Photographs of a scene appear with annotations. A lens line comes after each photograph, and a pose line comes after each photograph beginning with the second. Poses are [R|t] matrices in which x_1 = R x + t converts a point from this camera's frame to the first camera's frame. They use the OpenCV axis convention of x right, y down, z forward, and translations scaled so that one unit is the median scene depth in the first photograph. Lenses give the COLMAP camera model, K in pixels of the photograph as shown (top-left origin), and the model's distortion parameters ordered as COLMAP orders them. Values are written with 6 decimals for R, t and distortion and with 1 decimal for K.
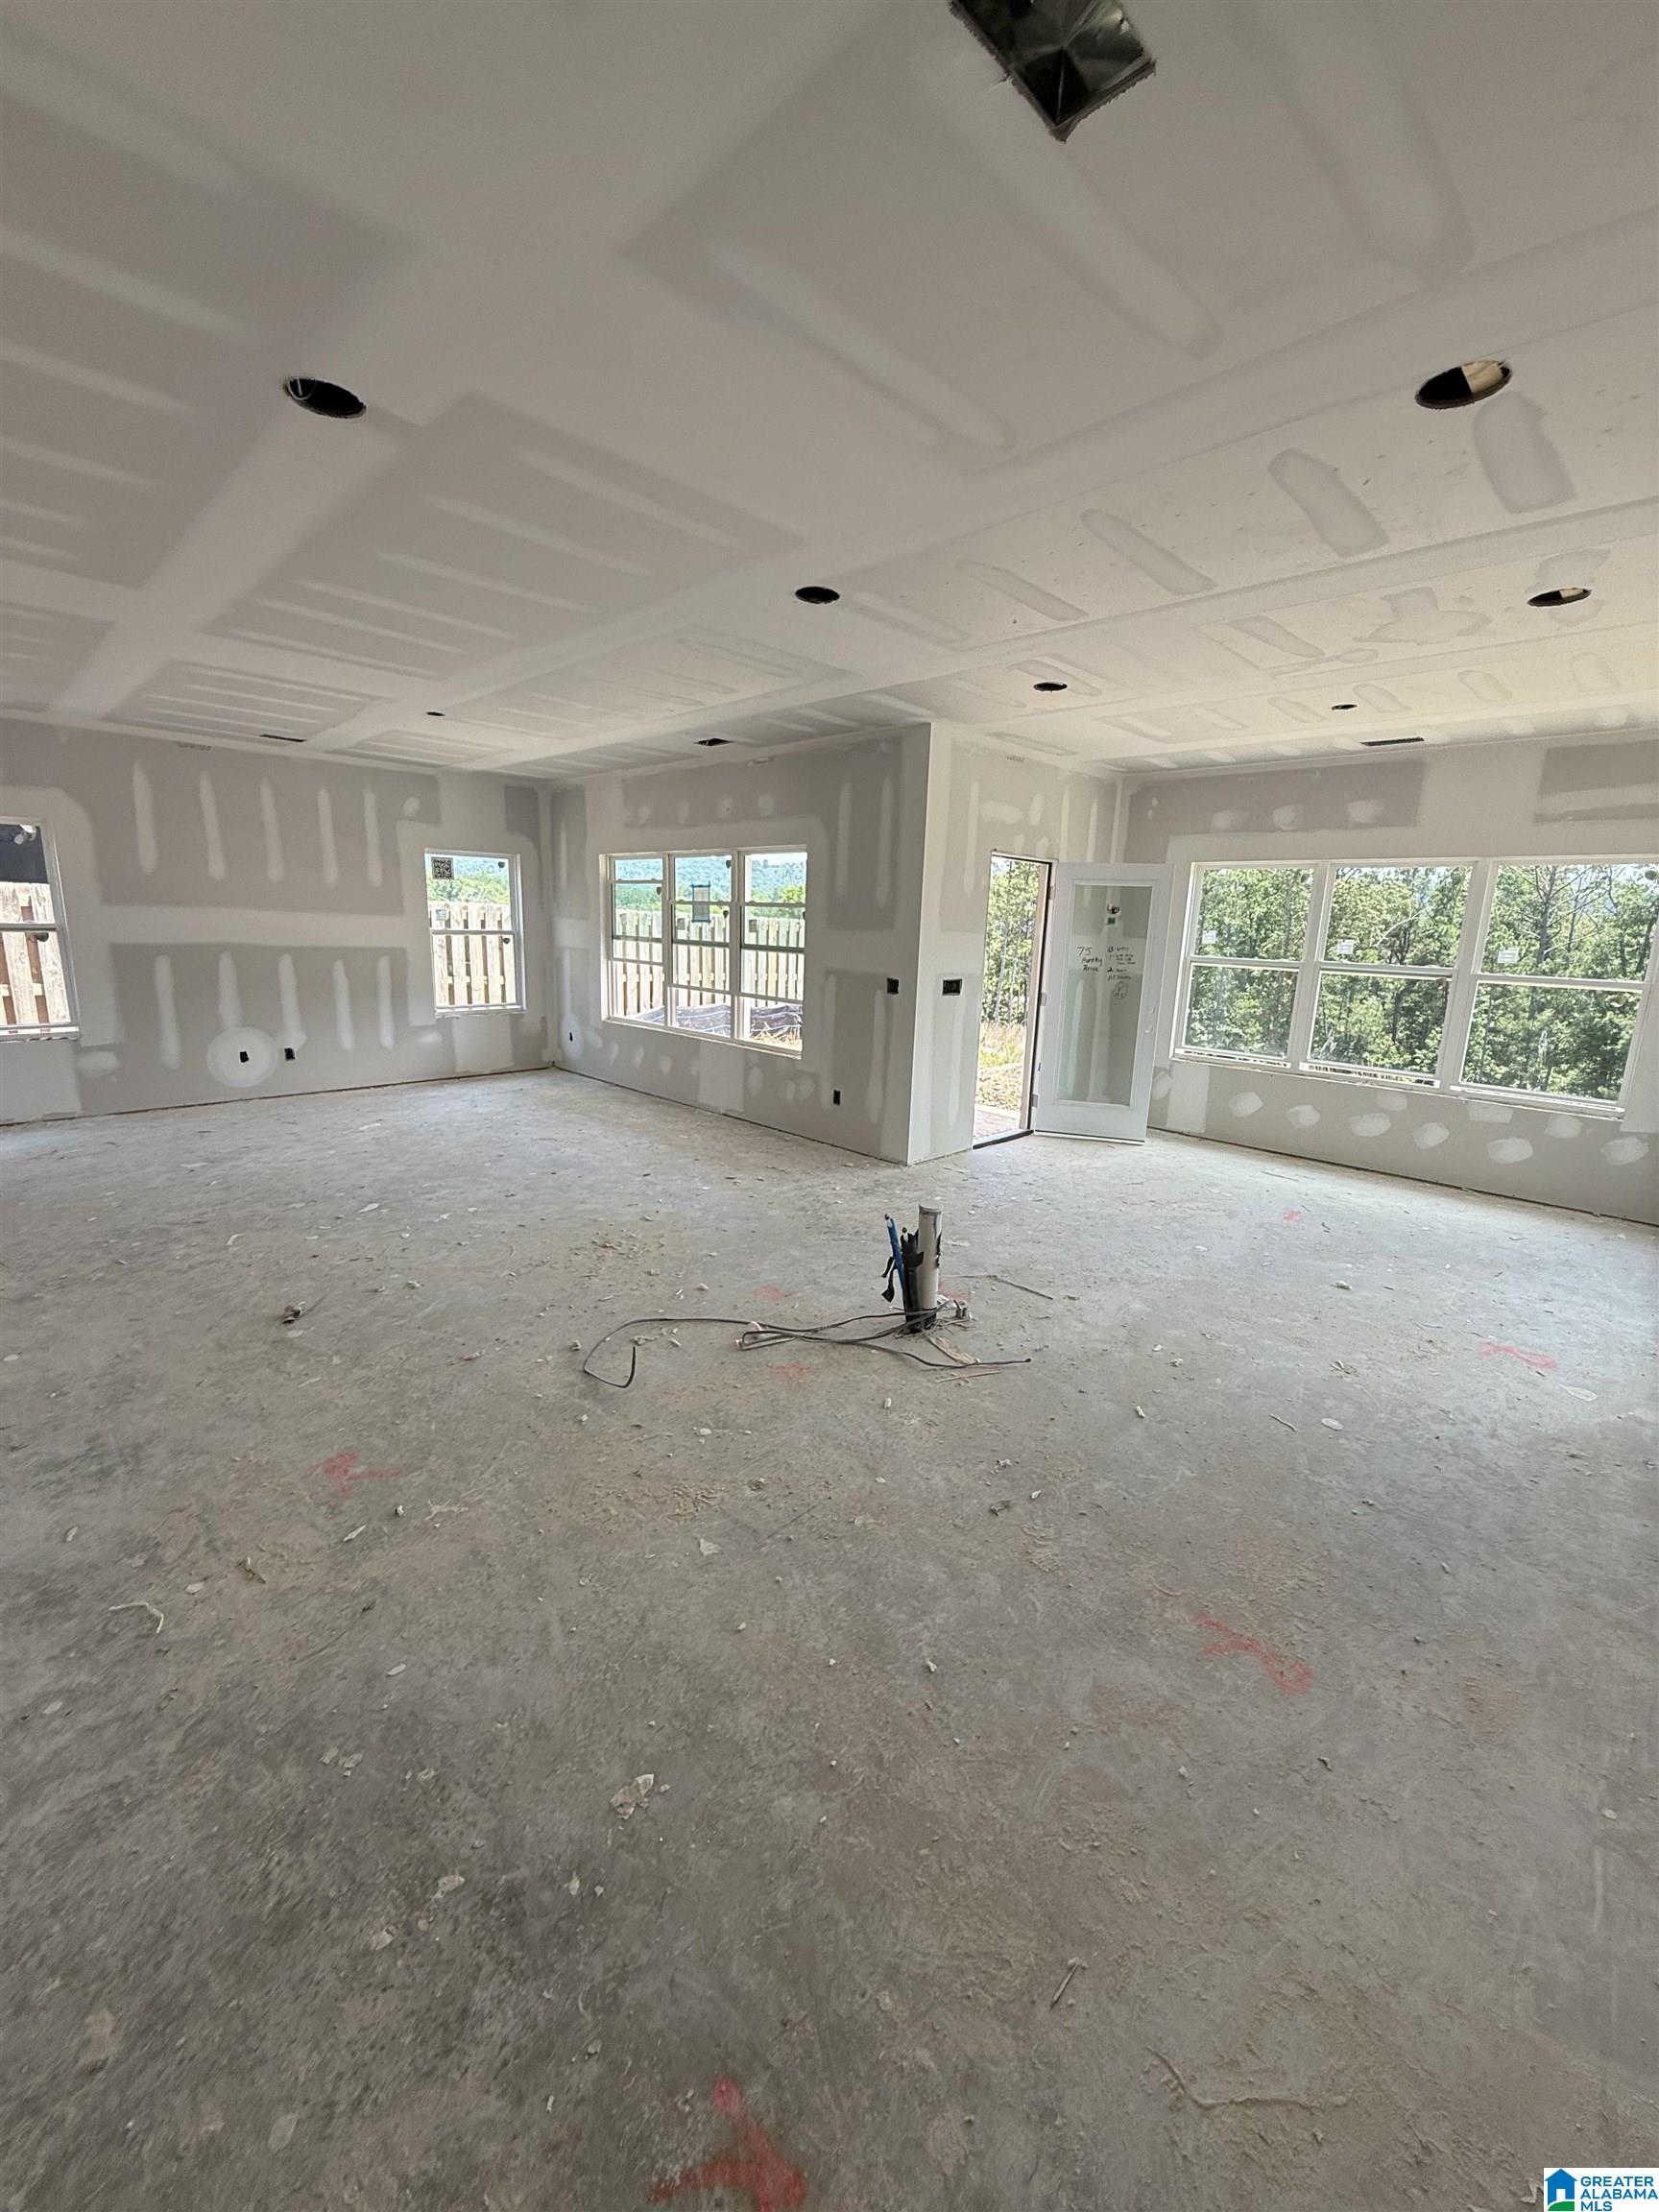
lens RADIAL K [[880.3, 0, 831.9], [0, 880.3, 1106.8], [0, 0, 1]] dist [0.001053, -0.000023]
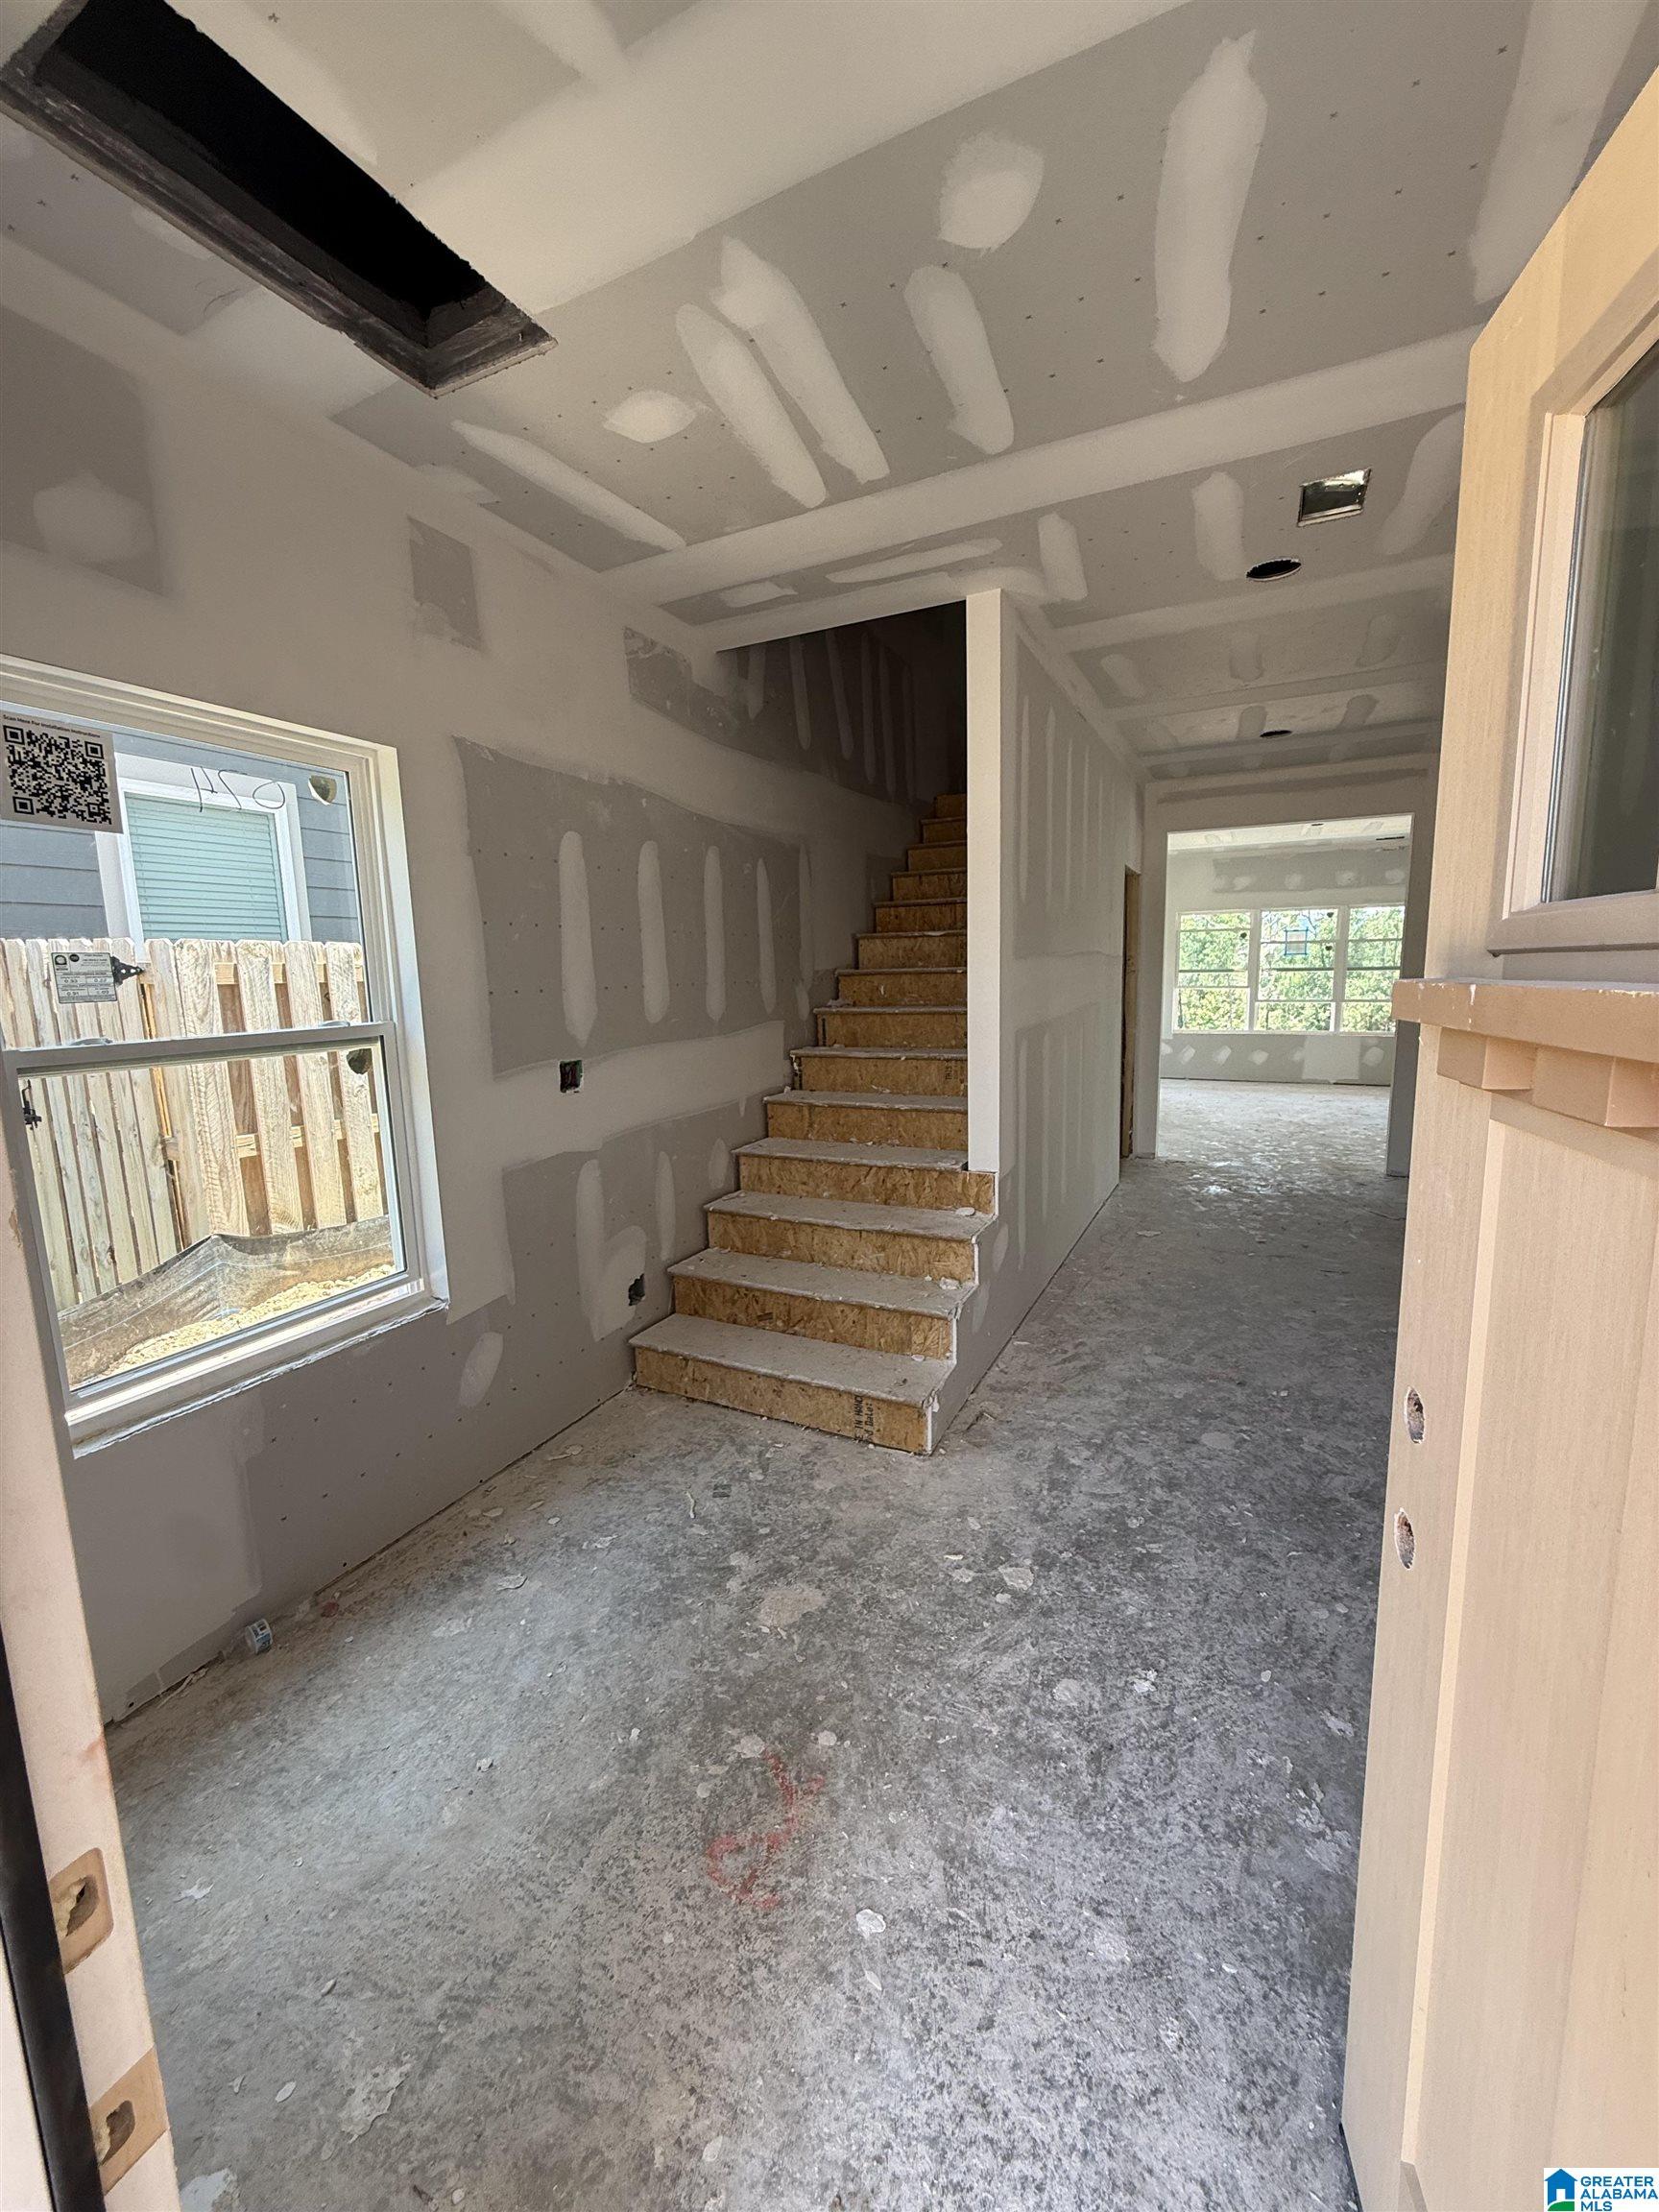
lens RADIAL K [[880.3, 0, 829.1], [0, 880.3, 1105.3], [0, 0, 1]] dist [0.001053, -0.000023]
pose [[0.950748, -0.097657, 0.294180, -1.834508], [0.114332, 0.992638, -0.039983, 0.009389], [-0.288109, 0.071648, 0.954913, -0.206793]]
